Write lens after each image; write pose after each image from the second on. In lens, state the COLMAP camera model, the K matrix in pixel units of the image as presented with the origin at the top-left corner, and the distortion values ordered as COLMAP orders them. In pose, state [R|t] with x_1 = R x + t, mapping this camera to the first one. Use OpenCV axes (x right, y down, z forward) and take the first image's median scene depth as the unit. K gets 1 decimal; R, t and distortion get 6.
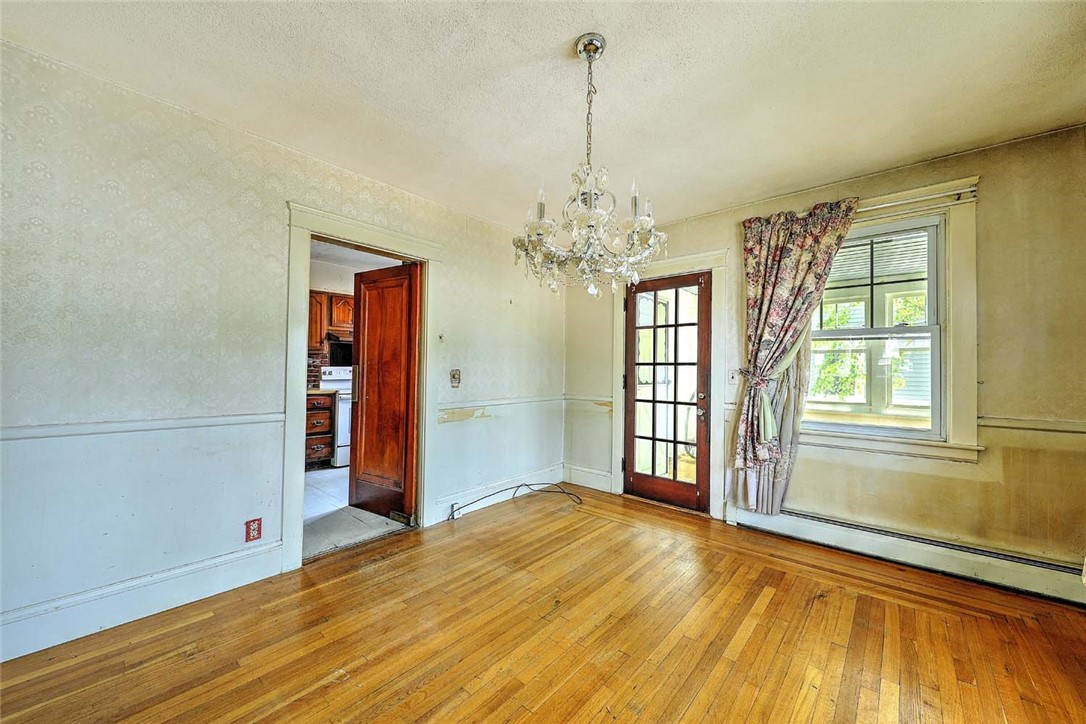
lens RADIAL K [[411.4, 0, 548.7], [0, 411.4, 361.2], [0, 0, 1]] dist [-0.000234, -0.000020]
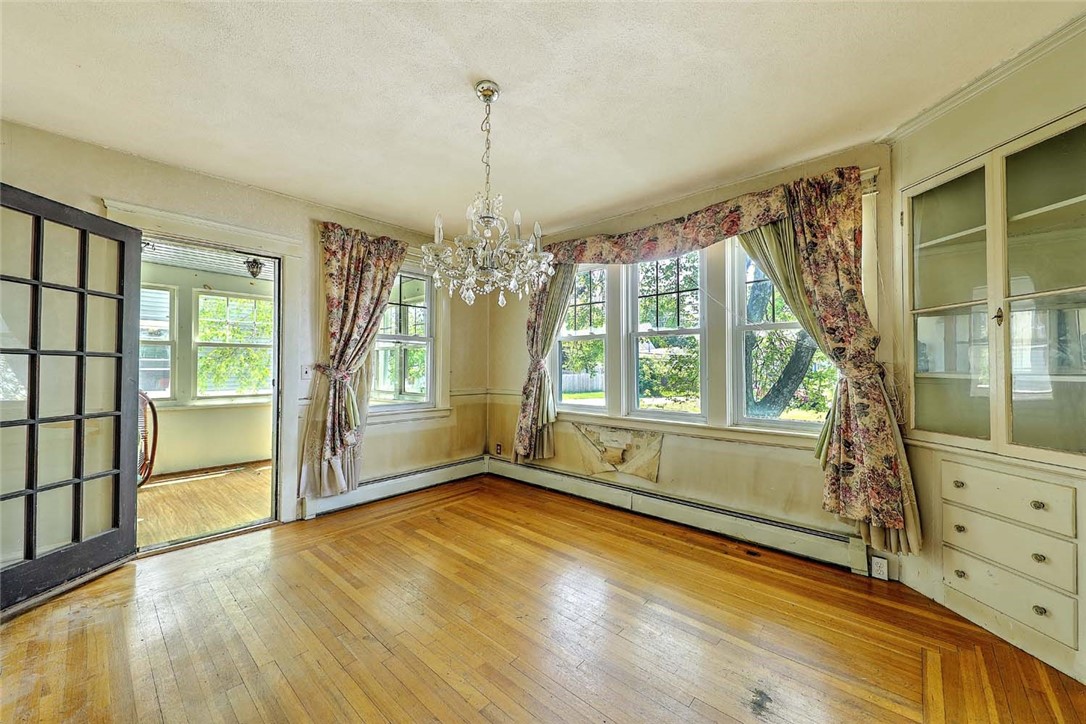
lens RADIAL K [[411.4, 0, 548.7], [0, 411.4, 361.2], [0, 0, 1]] dist [-0.000234, -0.000020]
pose [[-0.003475, 0.006414, 0.999973, -0.617112], [-0.027496, 0.999601, -0.006507, 0.003300], [-0.999616, -0.027518, -0.003297, 0.468507]]
